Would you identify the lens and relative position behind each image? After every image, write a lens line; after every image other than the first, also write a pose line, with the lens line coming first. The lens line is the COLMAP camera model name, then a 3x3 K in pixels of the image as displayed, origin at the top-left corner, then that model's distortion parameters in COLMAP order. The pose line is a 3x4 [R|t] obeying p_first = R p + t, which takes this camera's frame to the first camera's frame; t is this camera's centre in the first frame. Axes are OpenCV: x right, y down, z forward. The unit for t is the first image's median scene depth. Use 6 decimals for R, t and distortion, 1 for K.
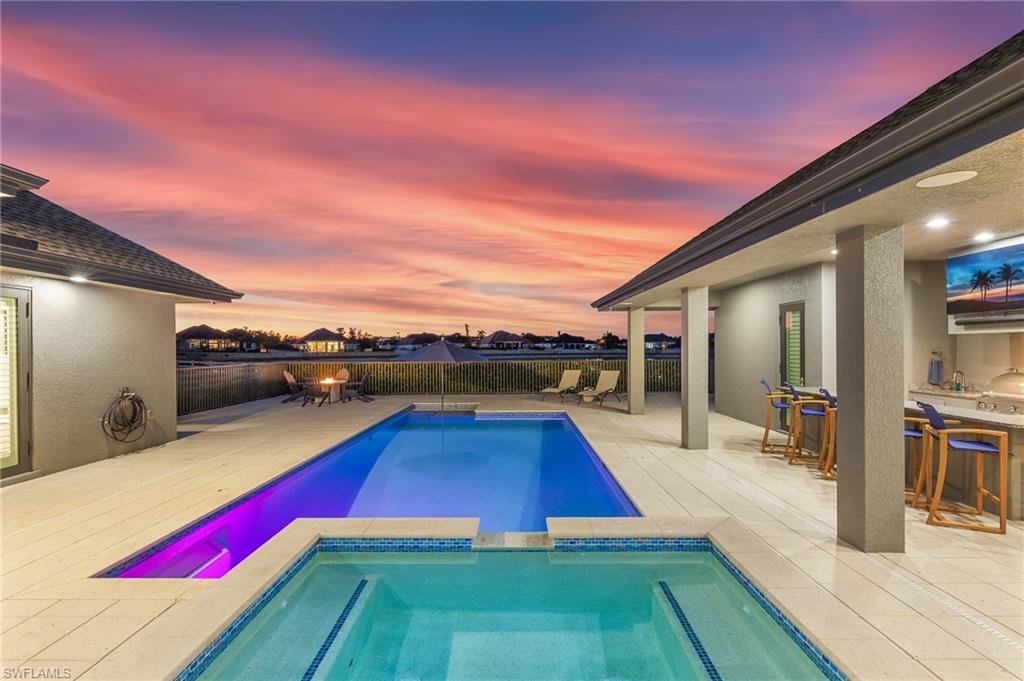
lens RADIAL K [[451.0, 0, 502.3], [0, 451.0, 349.2], [0, 0, 1]] dist [-0.004361, 0.000069]
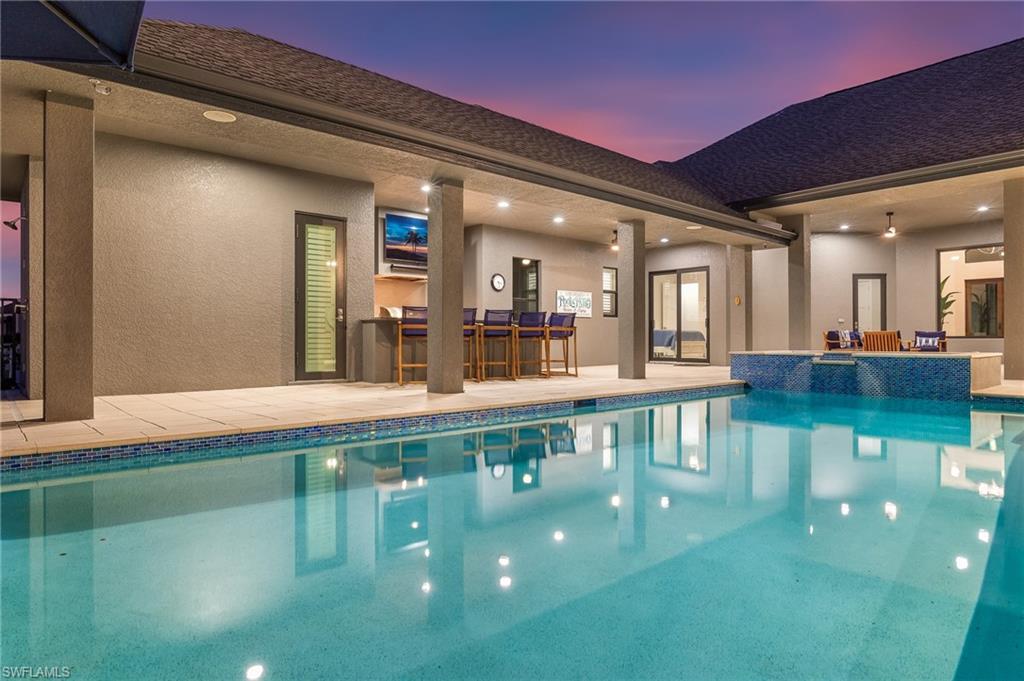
lens RADIAL K [[605.4, 0, 512.7], [0, 605.4, 340.2], [0, 0, 1]] dist [0.001332, 0.001446]
pose [[-0.680327, 0.008928, 0.732854, -0.418963], [0.006750, 0.999960, -0.005916, 0.143130], [-0.732877, 0.000922, -0.680360, 1.674220]]
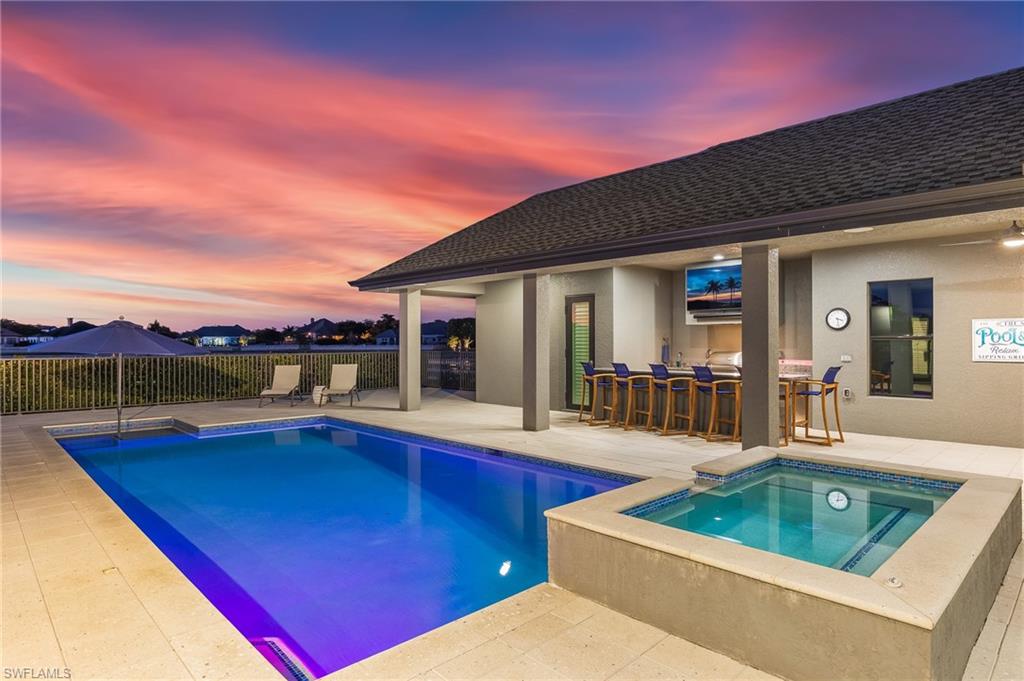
lens RADIAL K [[583.9, 0, 467.5], [0, 583.9, 341.5], [0, 0, 1]] dist [0.007364, 0.000664]
pose [[0.728582, 0.008321, 0.684908, -0.641499], [-0.001331, 0.999942, -0.010732, 0.033599], [-0.684957, 0.006908, 0.728550, 0.141599]]
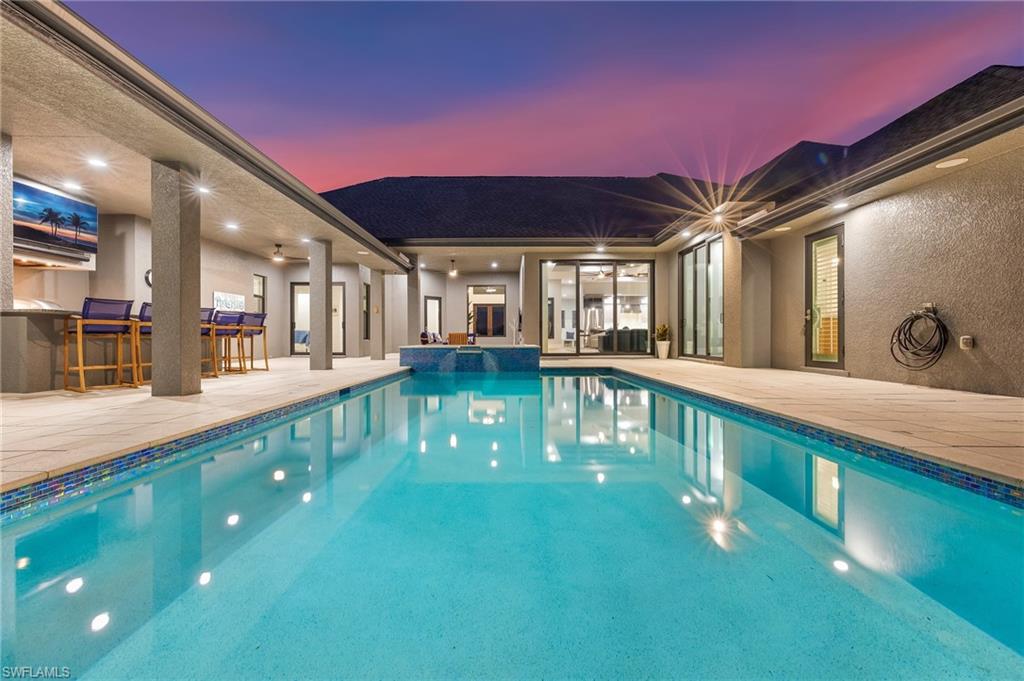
lens RADIAL K [[434.0, 0, 513.8], [0, 434.0, 338.7], [0, 0, 1]] dist [-0.004748, 0.000511]
pose [[-0.999625, 0.009715, -0.025583, -0.092068], [0.009661, 0.999951, 0.002239, 0.140989], [0.025604, 0.001991, -0.999670, 1.752779]]
